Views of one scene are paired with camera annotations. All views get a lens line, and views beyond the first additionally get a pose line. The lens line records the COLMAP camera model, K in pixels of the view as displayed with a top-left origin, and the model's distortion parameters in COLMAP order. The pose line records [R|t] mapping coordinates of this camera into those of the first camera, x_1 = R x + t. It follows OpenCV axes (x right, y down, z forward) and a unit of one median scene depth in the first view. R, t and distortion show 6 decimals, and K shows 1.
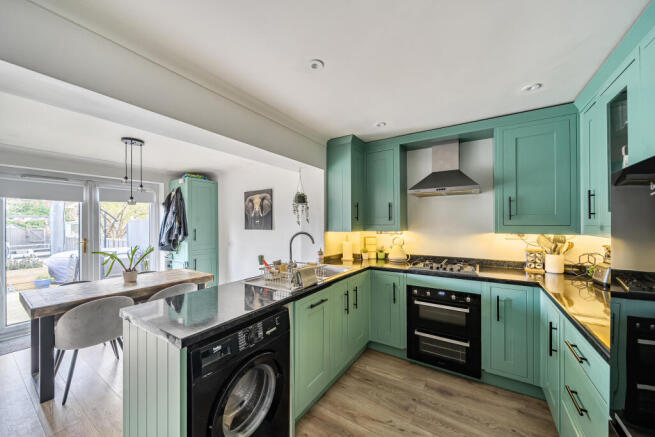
lens RADIAL K [[241.3, 0, 332.7], [0, 241.3, 220.4], [0, 0, 1]] dist [0.000336, -0.000468]
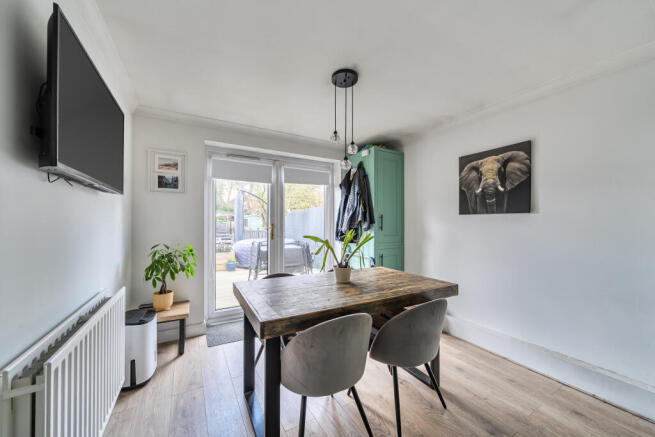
lens RADIAL K [[241.3, 0, 320.9], [0, 241.3, 220.1], [0, 0, 1]] dist [0.000336, -0.000468]
pose [[0.881139, 0.003848, -0.472841, -0.539188], [-0.005344, 0.999984, -0.001820, 0.076356], [0.472826, 0.004130, 0.881146, 0.352517]]
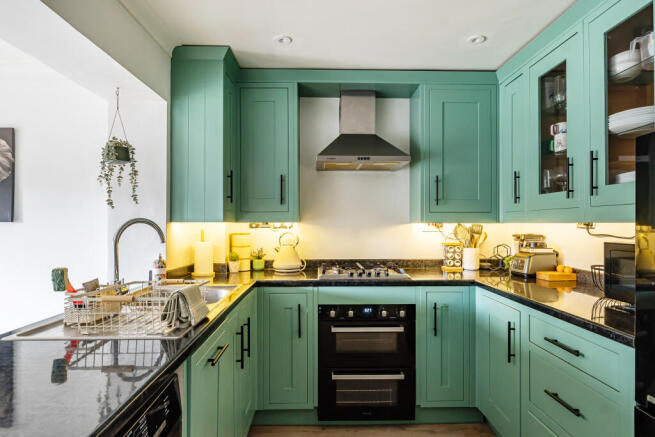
lens RADIAL K [[380.5, 0, 326.6], [0, 380.5, 219.4], [0, 0, 1]] dist [0.000314, -0.000219]
pose [[0.833705, 0.007969, 0.552153, -0.204062], [-0.005901, 0.999967, -0.005523, 0.044643], [-0.552179, 0.001346, 0.833725, 0.144341]]
